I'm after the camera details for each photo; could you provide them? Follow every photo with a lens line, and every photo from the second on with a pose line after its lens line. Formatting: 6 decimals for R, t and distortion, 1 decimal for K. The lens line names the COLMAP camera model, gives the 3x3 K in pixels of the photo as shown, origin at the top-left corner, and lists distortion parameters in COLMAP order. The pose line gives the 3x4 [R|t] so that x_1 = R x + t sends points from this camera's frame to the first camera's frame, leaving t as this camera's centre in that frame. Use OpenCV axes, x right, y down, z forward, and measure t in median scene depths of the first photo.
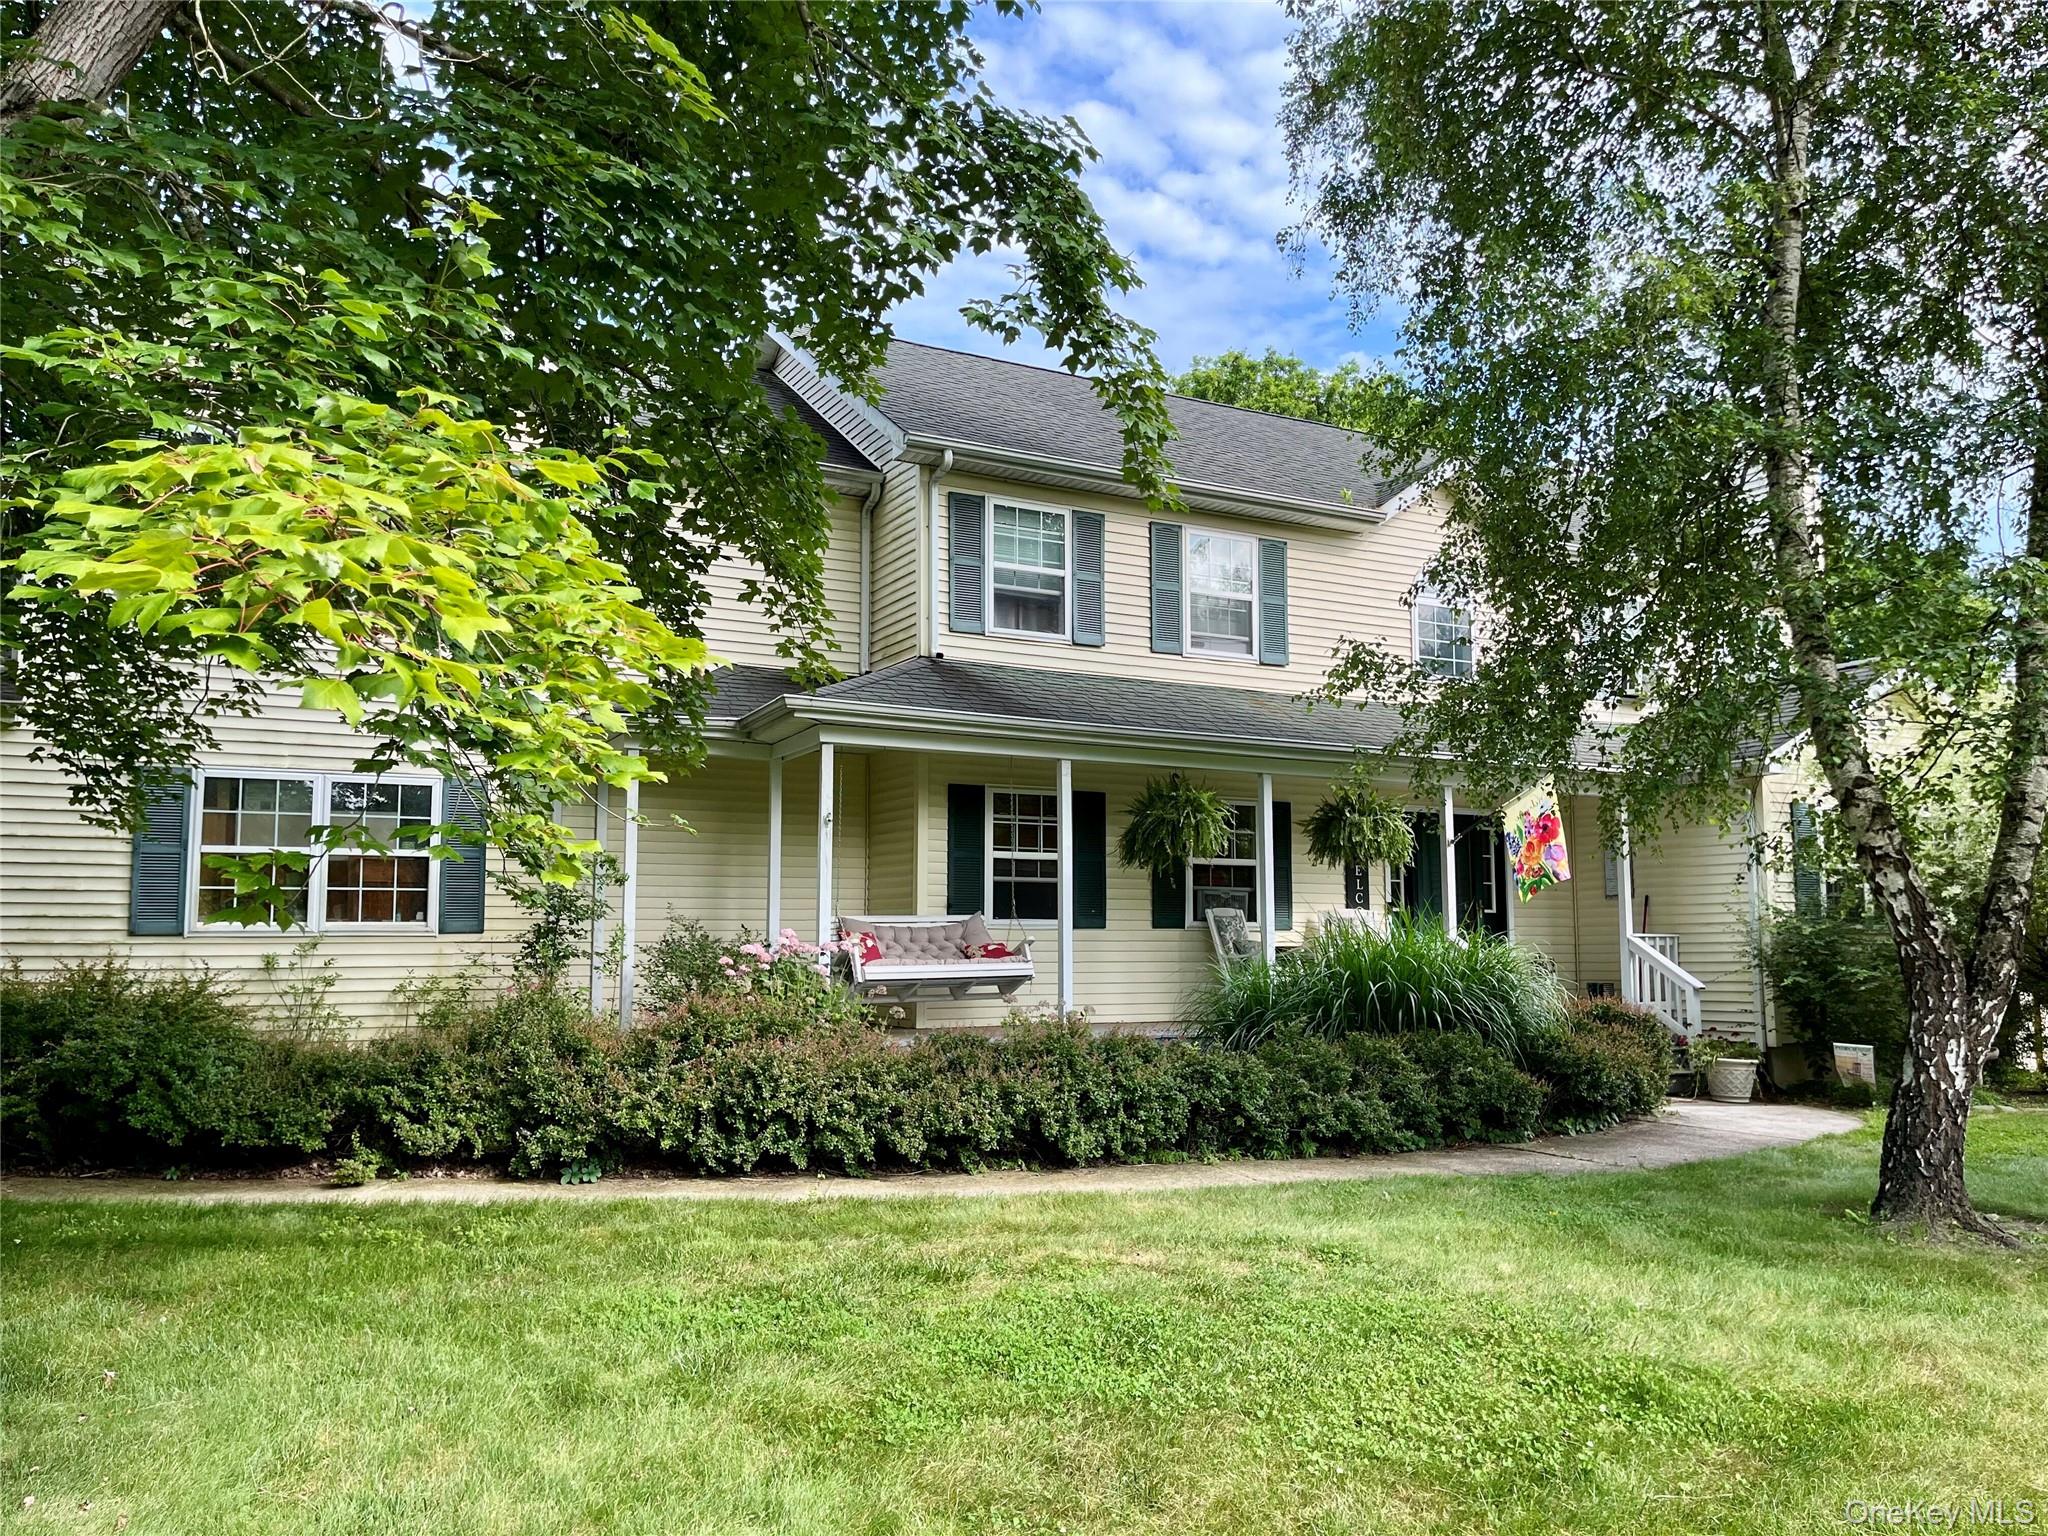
lens RADIAL K [[1545.9, 0, 1037.5], [0, 1545.9, 768.2], [0, 0, 1]] dist [0.069220, -0.073111]
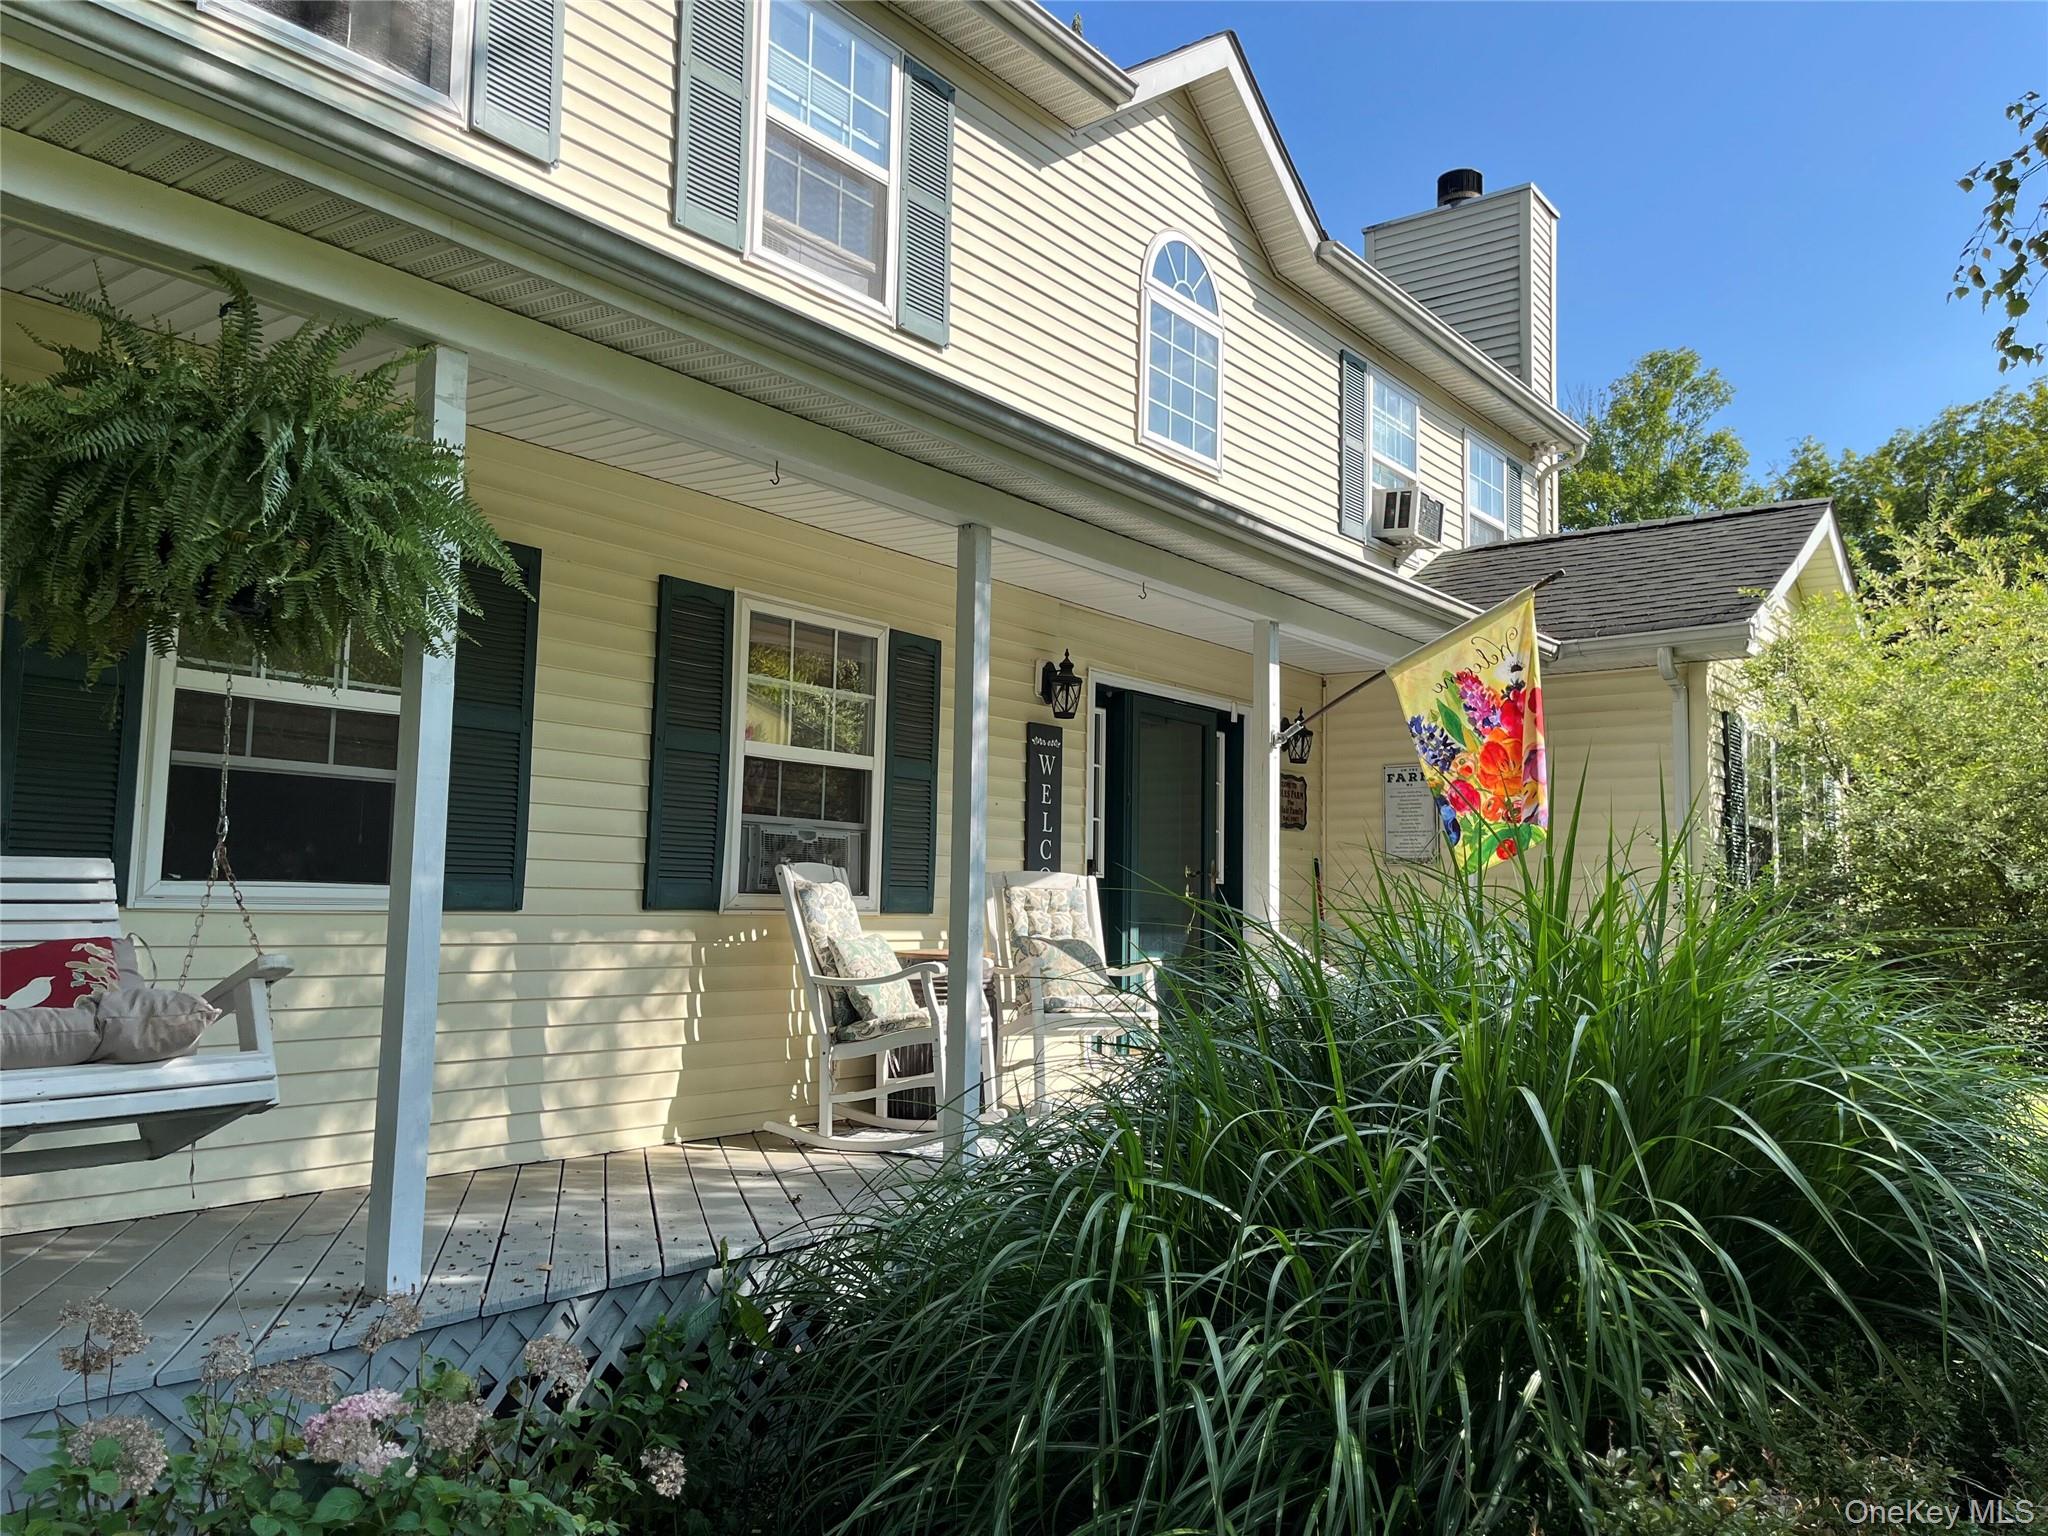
lens RADIAL K [[1545.9, 0, 1037.5], [0, 1545.9, 768.2], [0, 0, 1]] dist [0.069220, -0.073111]
pose [[0.915212, 0.047650, 0.400145, 0.004999], [-0.054972, 0.998465, 0.006831, 0.058552], [-0.399205, -0.028249, 0.916426, 0.592595]]
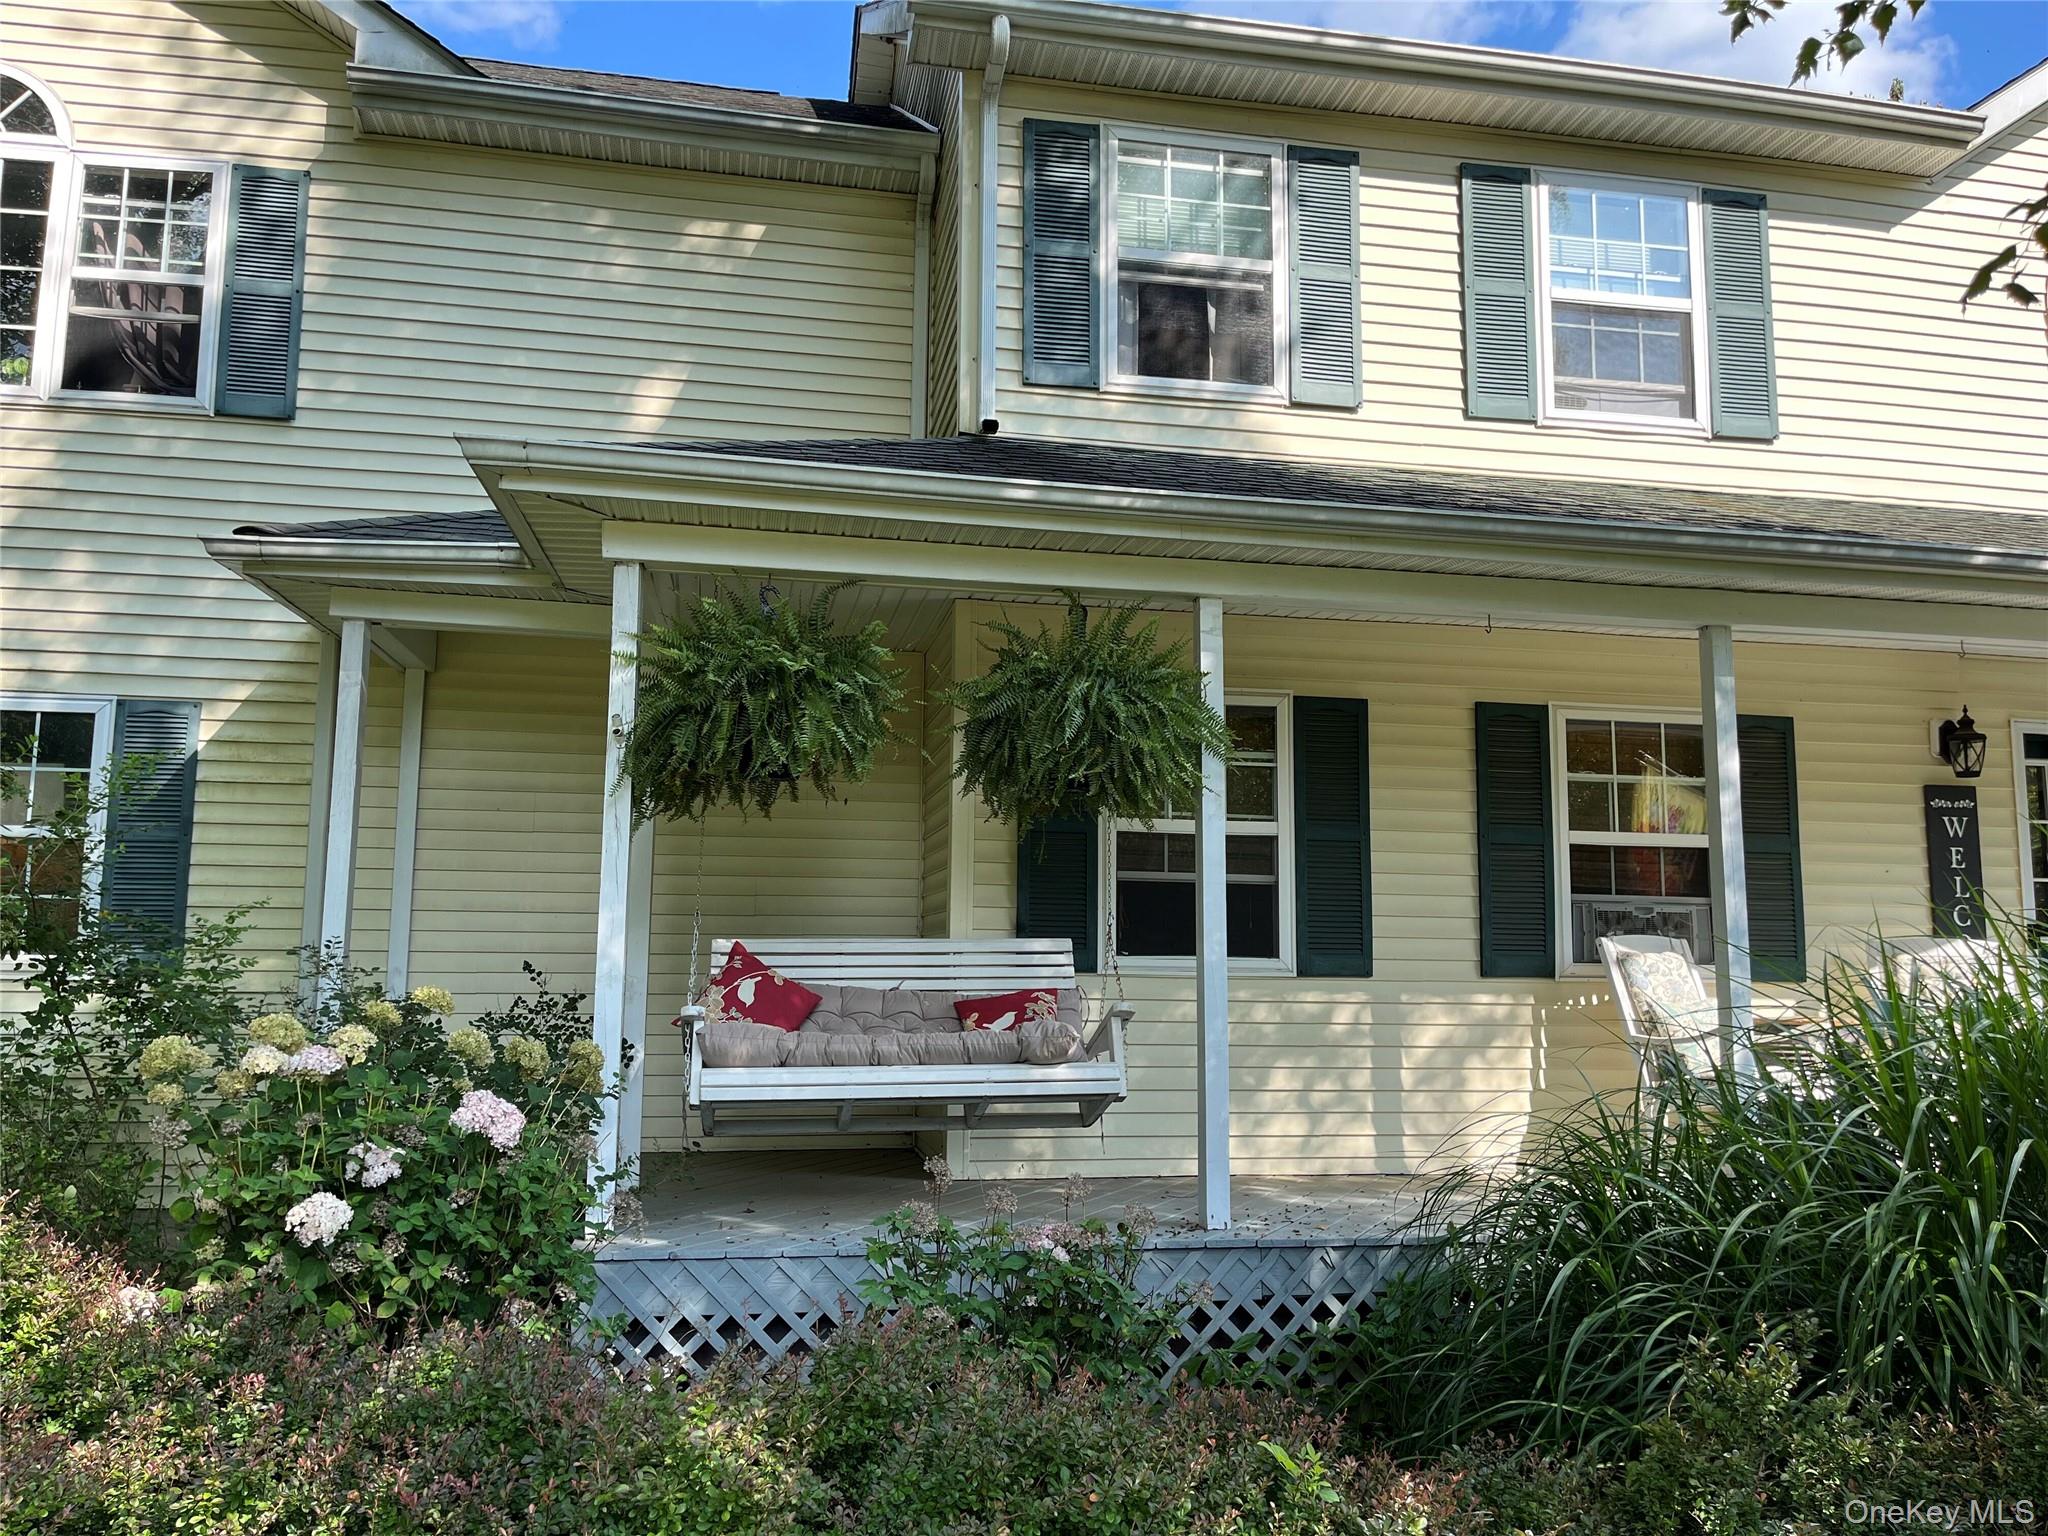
lens RADIAL K [[1548.8, 0, 1027.7], [0, 1548.8, 791.9], [0, 0, 1]] dist [0.070061, -0.085454]
pose [[0.951050, -0.032829, -0.307289, 0.090775], [0.027656, 0.999393, -0.021174, 0.051584], [0.307798, 0.011639, 0.951381, 0.488455]]
